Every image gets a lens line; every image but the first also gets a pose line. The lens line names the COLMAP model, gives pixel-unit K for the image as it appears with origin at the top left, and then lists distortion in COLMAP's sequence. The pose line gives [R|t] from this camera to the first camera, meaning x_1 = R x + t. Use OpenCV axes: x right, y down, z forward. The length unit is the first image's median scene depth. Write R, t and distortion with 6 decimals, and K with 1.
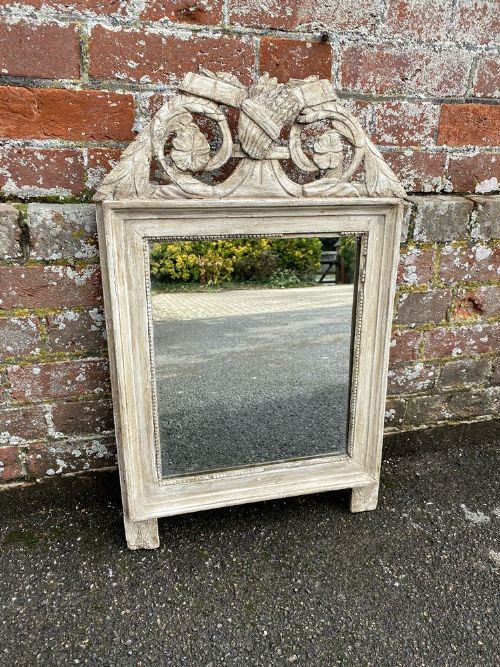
lens RADIAL K [[528.2, 0, 213.4], [0, 528.2, 352.7], [0, 0, 1]] dist [0.014231, -0.009937]
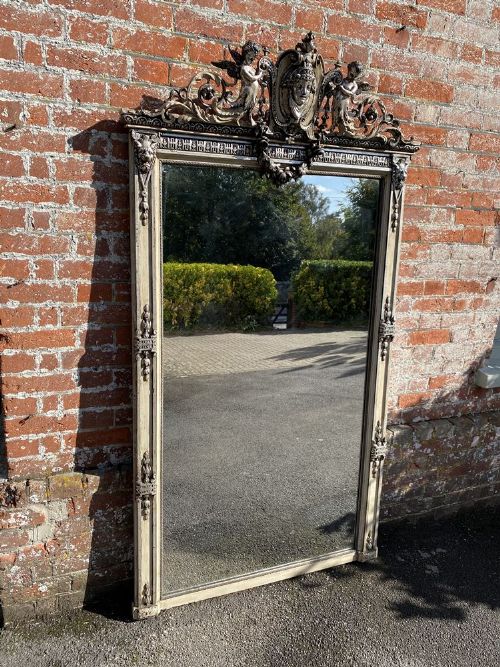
lens RADIAL K [[528.2, 0, 247.9], [0, 528.2, 320.2], [0, 0, 1]] dist [0.014231, -0.009937]
pose [[0.986325, 0.008942, 0.164568, -0.681637], [0.024474, 0.979510, -0.199905, -0.270229], [-0.162984, 0.201199, 0.965896, -1.368458]]
